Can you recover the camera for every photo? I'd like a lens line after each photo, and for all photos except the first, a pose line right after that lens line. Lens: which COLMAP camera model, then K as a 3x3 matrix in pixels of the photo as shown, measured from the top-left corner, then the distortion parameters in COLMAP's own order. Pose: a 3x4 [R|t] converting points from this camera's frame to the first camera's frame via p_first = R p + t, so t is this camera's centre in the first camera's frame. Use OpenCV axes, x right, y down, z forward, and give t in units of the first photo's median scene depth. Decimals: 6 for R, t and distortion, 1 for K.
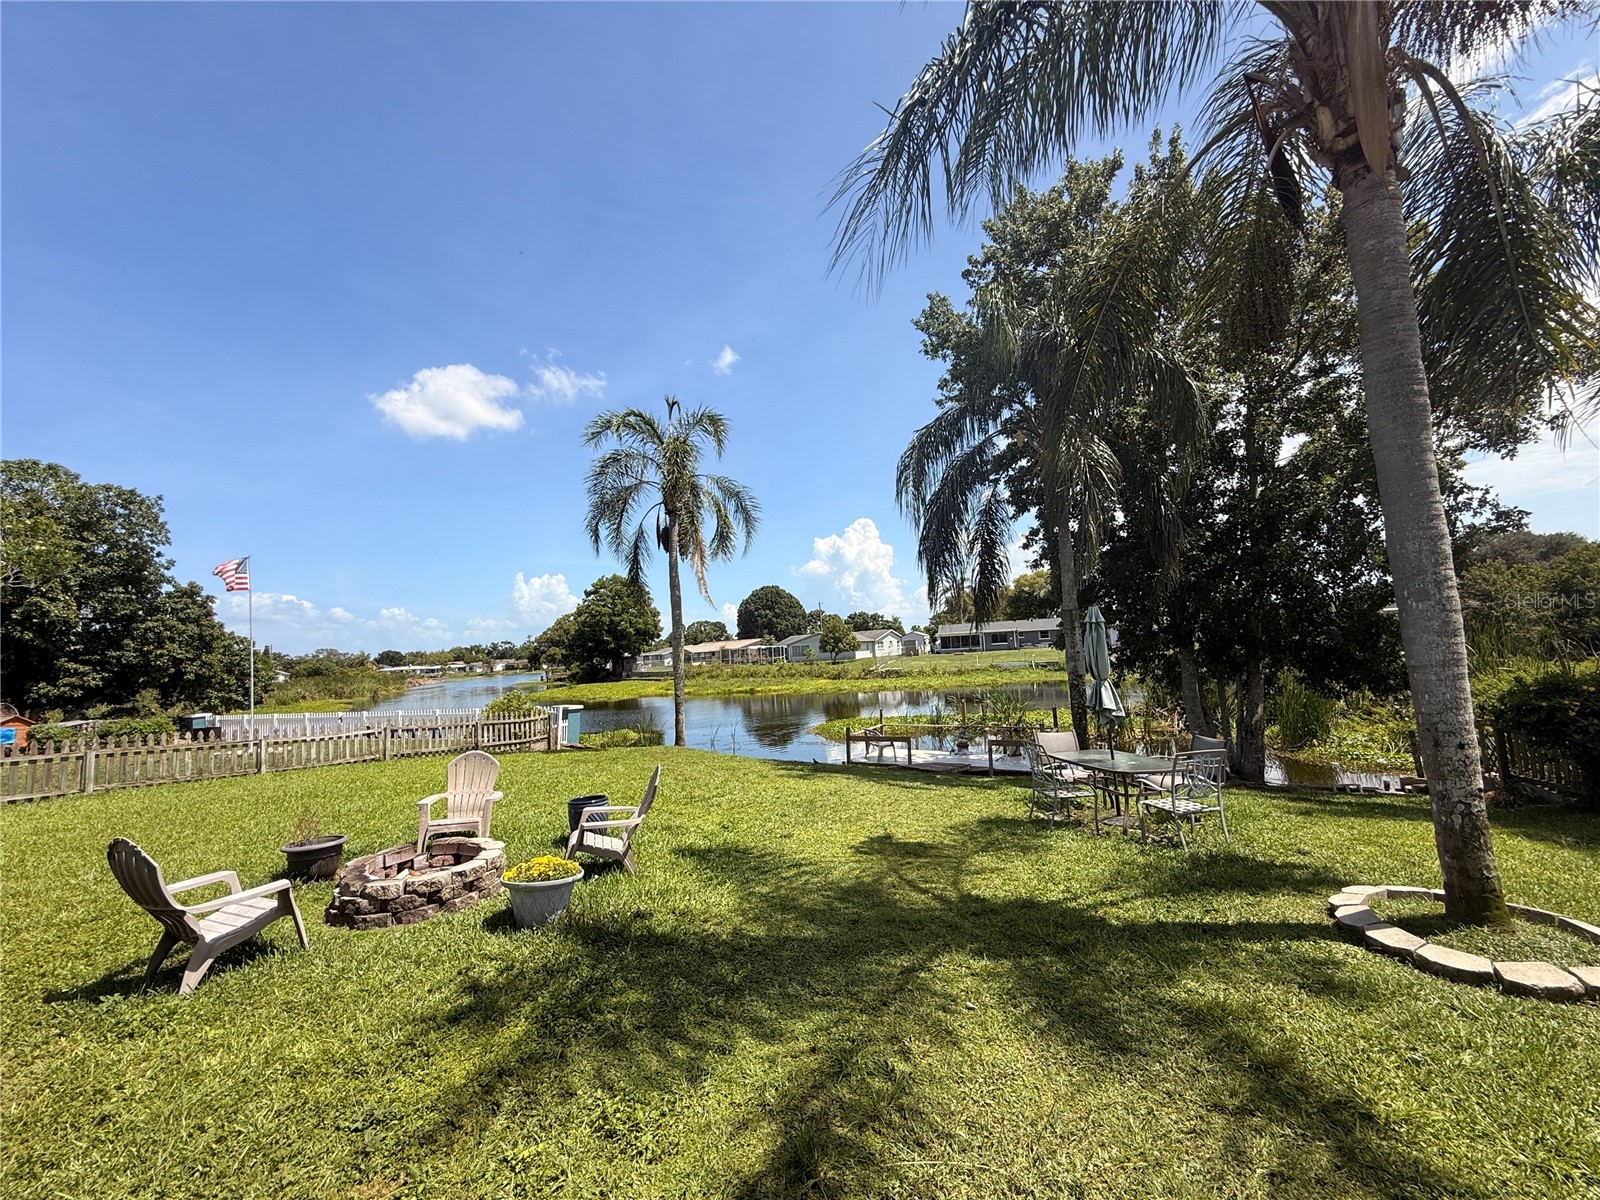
lens RADIAL K [[641.0, 0, 796.1], [0, 641.0, 598.3], [0, 0, 1]] dist [0.008572, -0.003629]
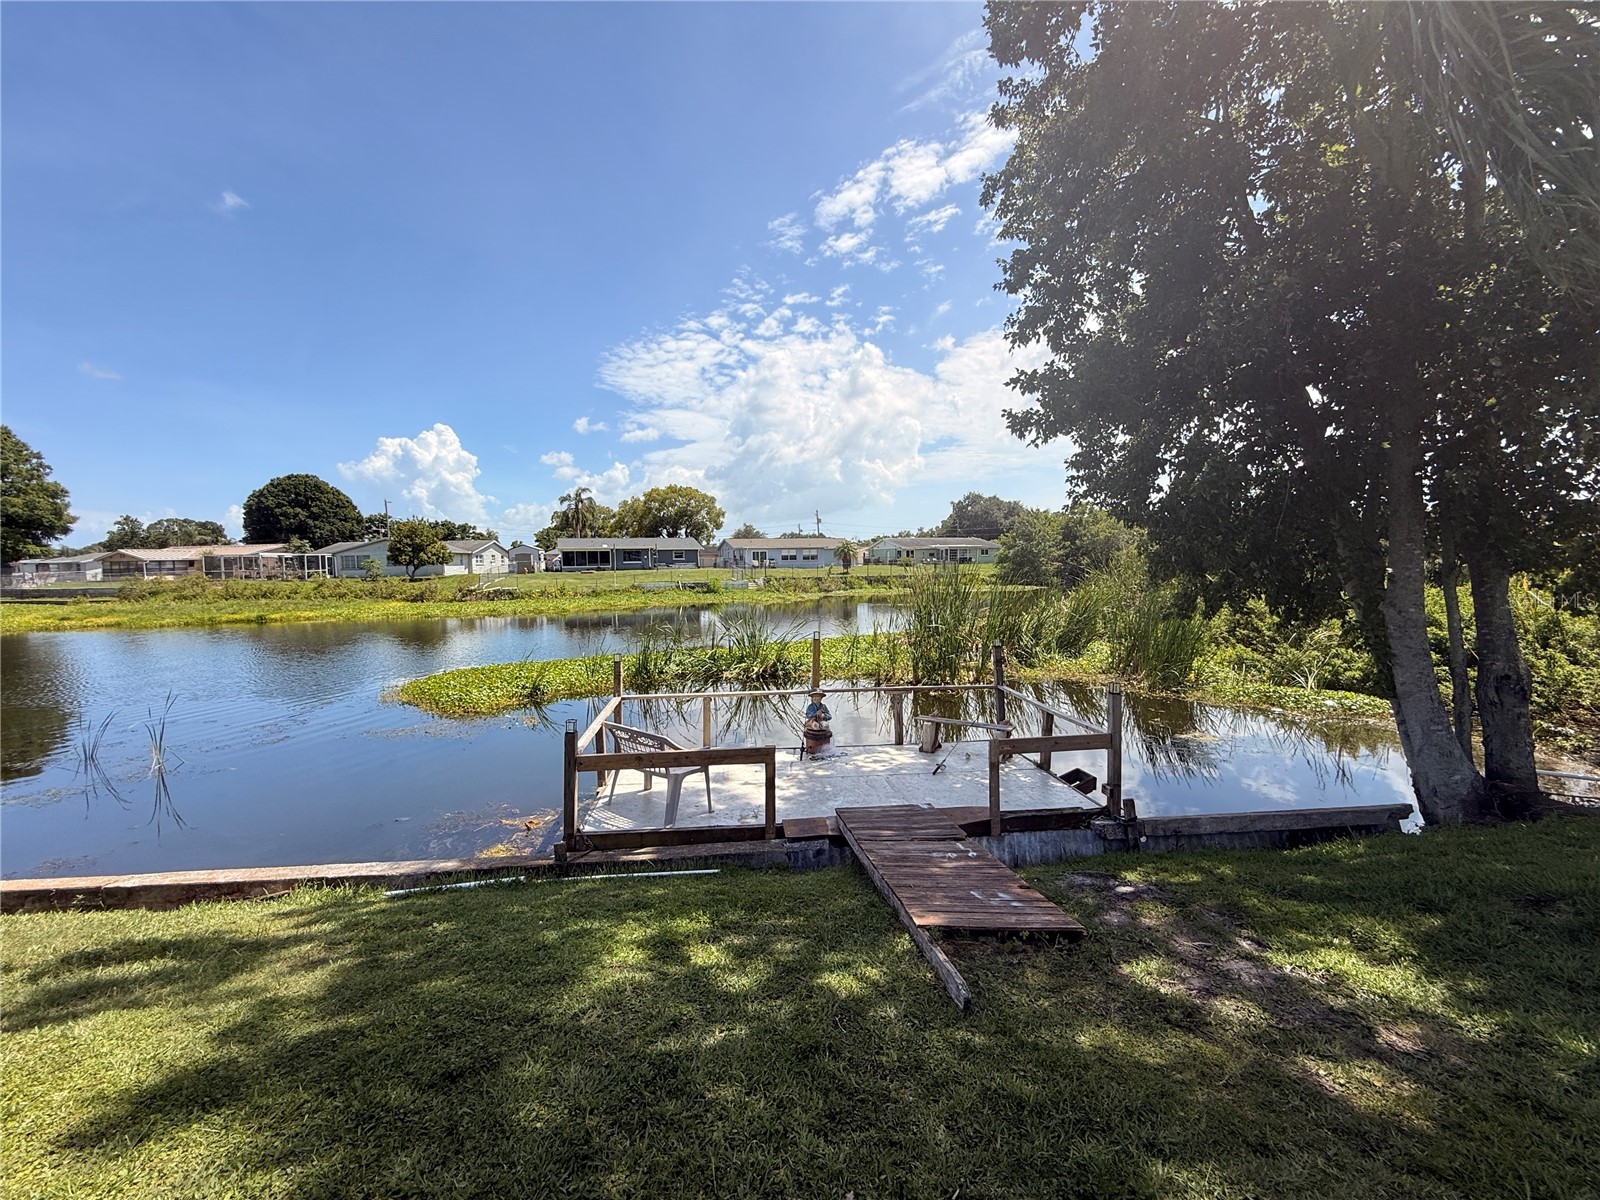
lens RADIAL K [[637.3, 0, 795.8], [0, 637.3, 601.5], [0, 0, 1]] dist [0.000785, -0.000194]
pose [[0.816446, 0.003922, 0.577408, -0.002141], [-0.073327, 0.992585, 0.096942, 0.020422], [-0.572747, -0.121487, 0.810680, 0.143134]]
